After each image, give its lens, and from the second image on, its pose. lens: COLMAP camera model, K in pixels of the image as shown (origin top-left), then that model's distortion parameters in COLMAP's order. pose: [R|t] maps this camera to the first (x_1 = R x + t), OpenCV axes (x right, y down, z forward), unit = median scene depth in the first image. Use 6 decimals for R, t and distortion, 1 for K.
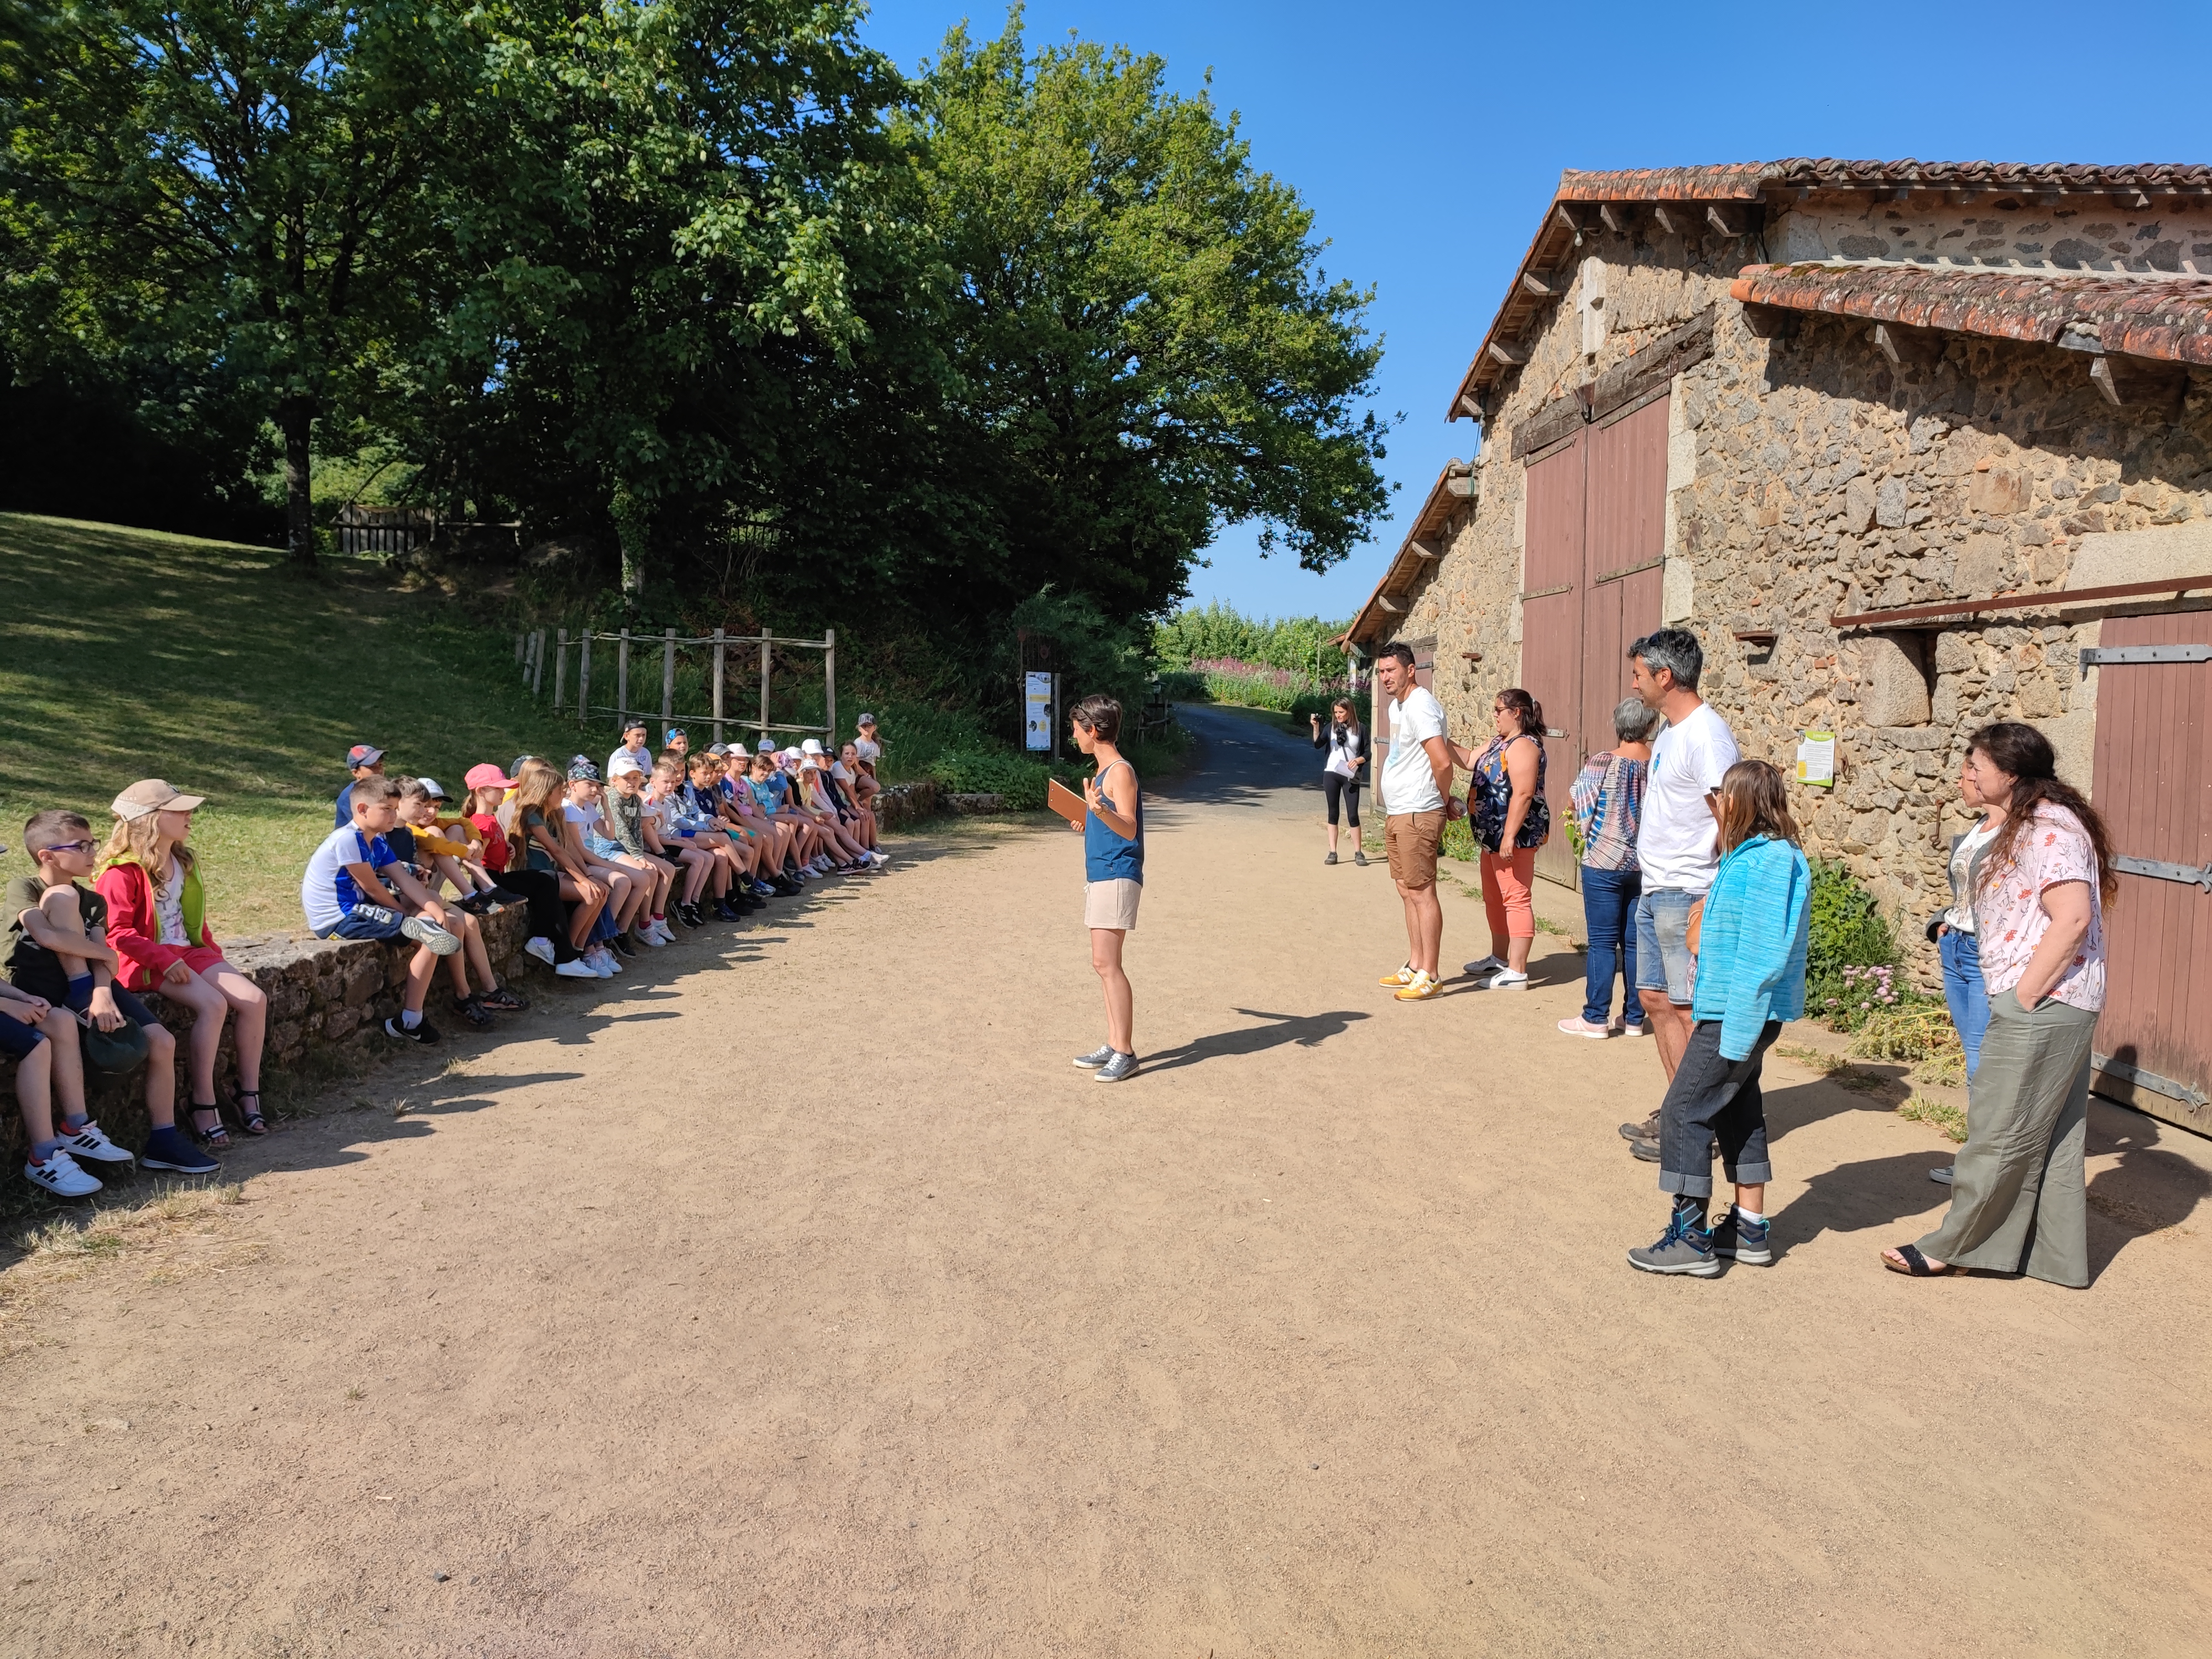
lens RADIAL K [[1602.2, 0, 1112.3], [0, 1602.2, 823.6], [0, 0, 1]] dist [0.053499, -0.051755]
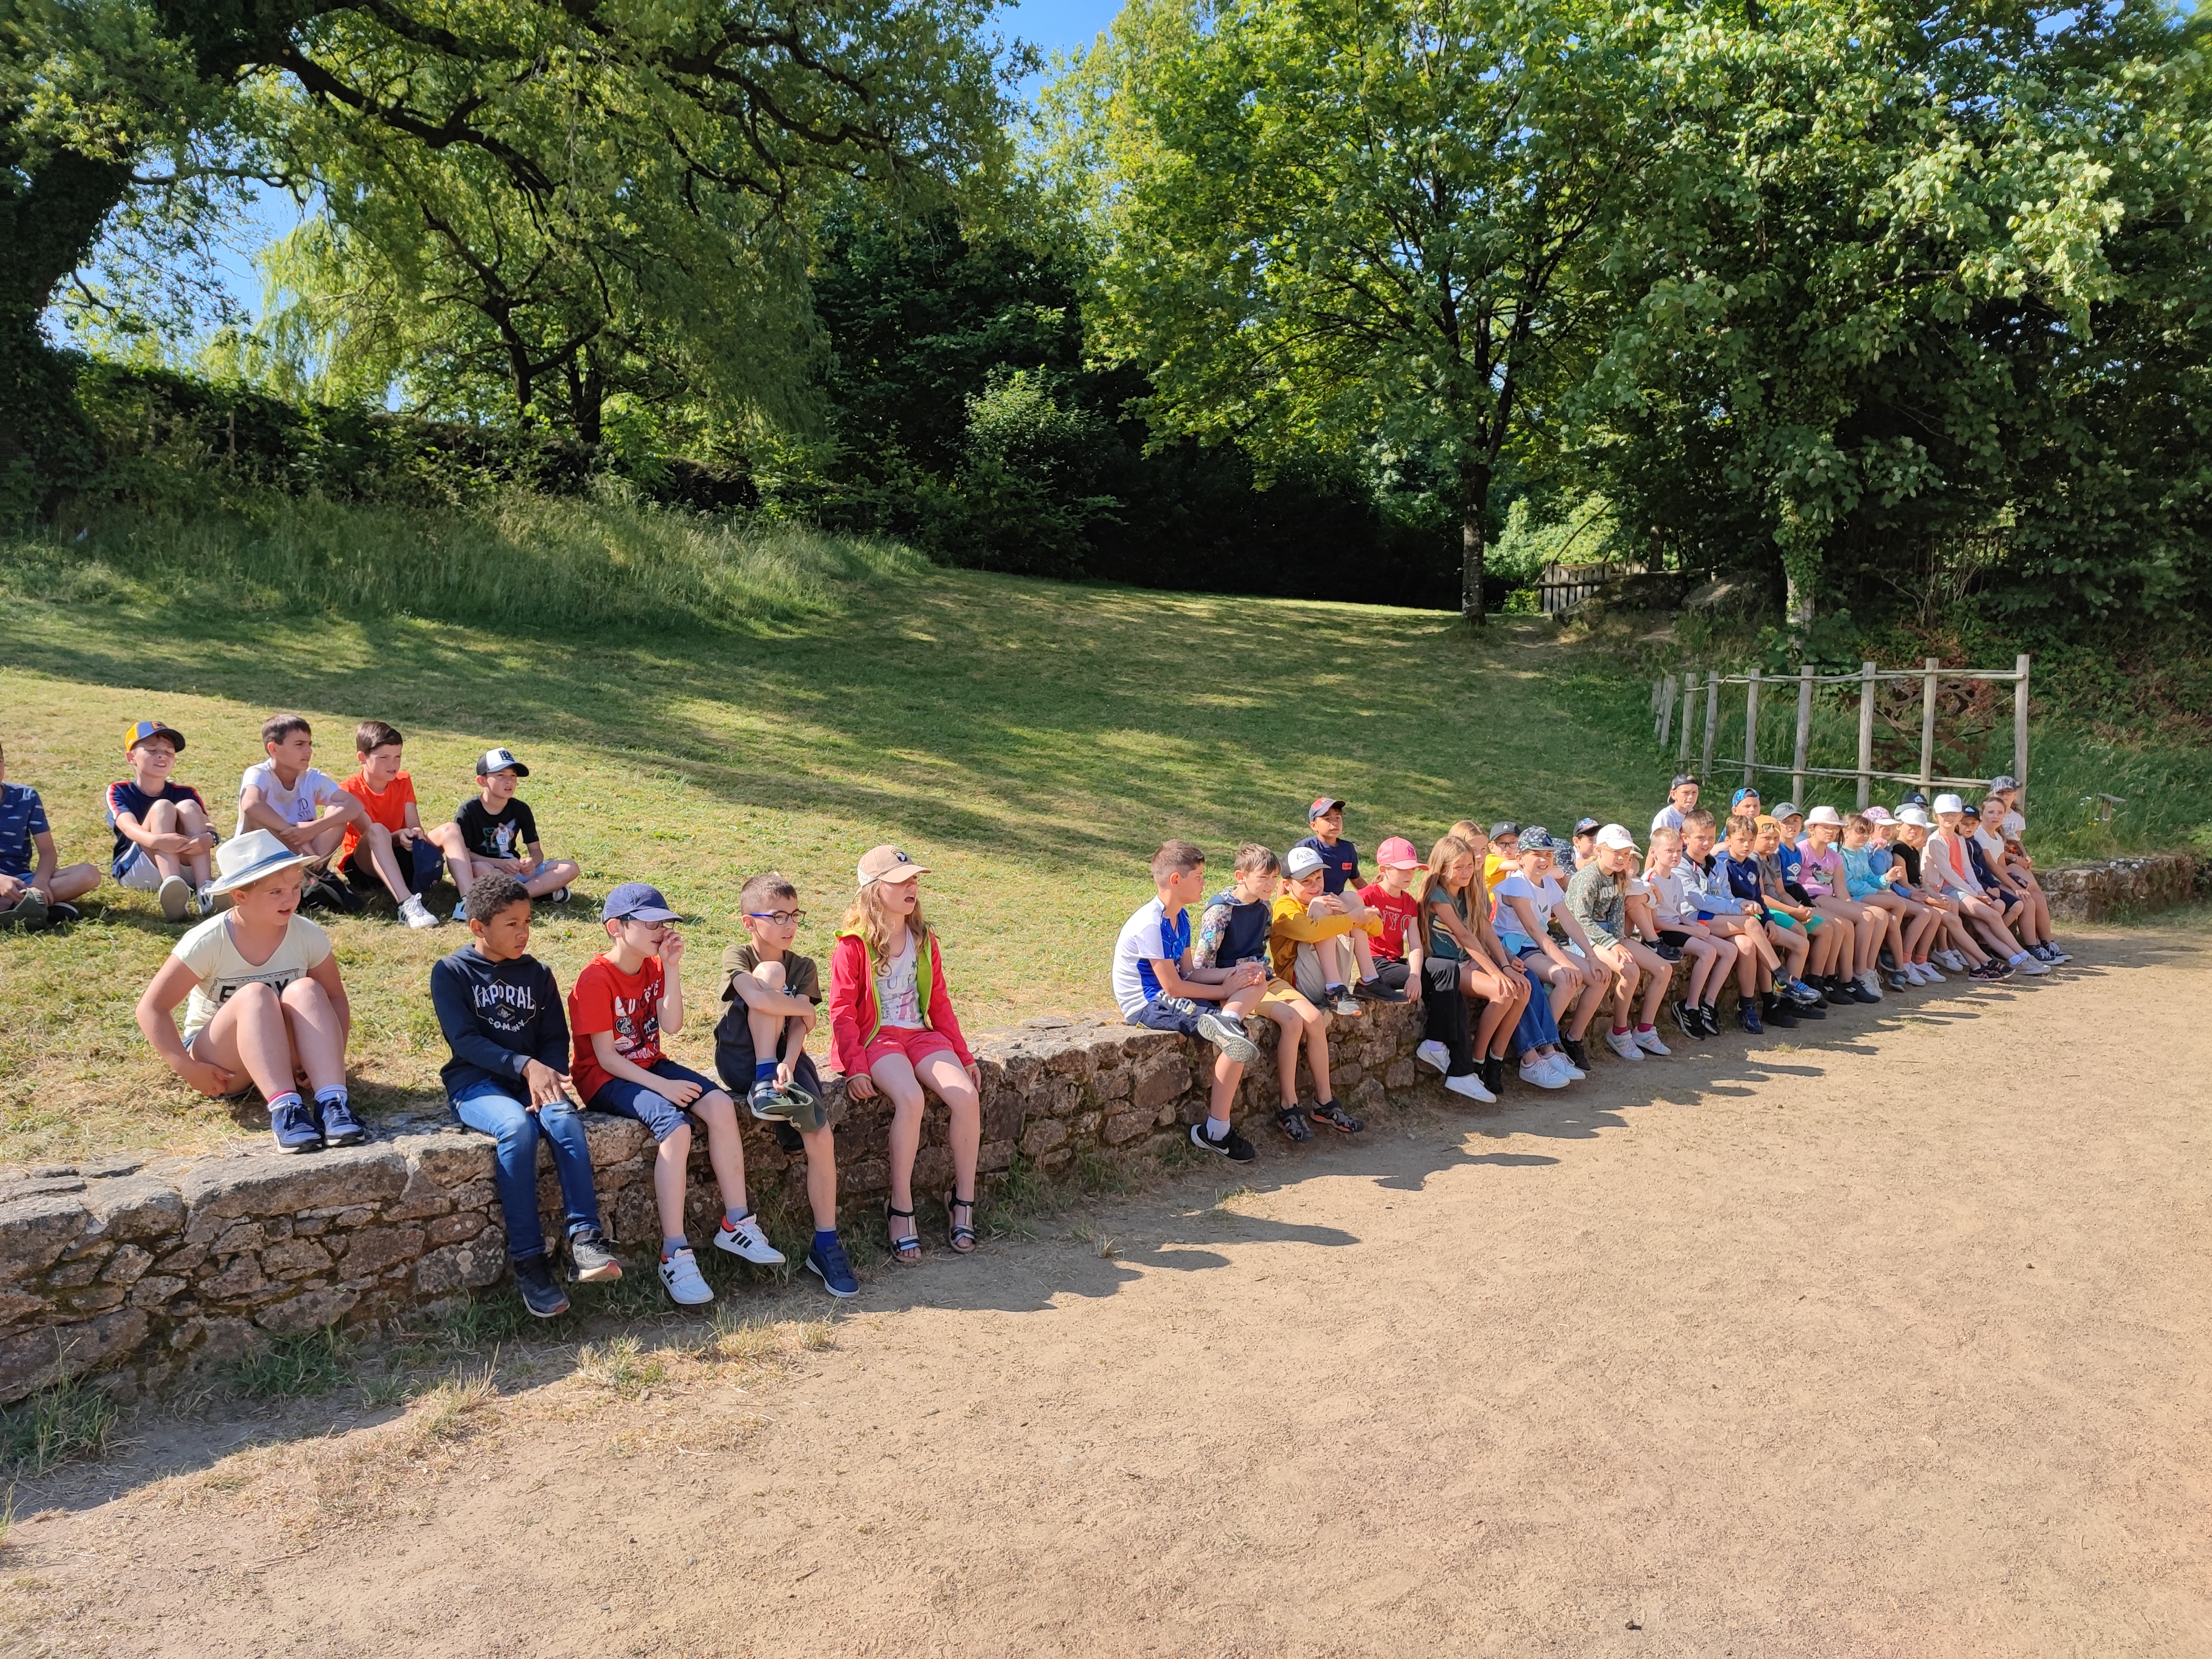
lens RADIAL K [[1602.2, 0, 1101.2], [0, 1602.2, 851.1], [0, 0, 1]] dist [0.053499, -0.051755]
pose [[0.727604, 0.026199, -0.685497, 0.062732], [-0.037818, 0.999283, -0.001949, -0.013676], [0.684954, 0.027343, 0.728073, 0.216513]]
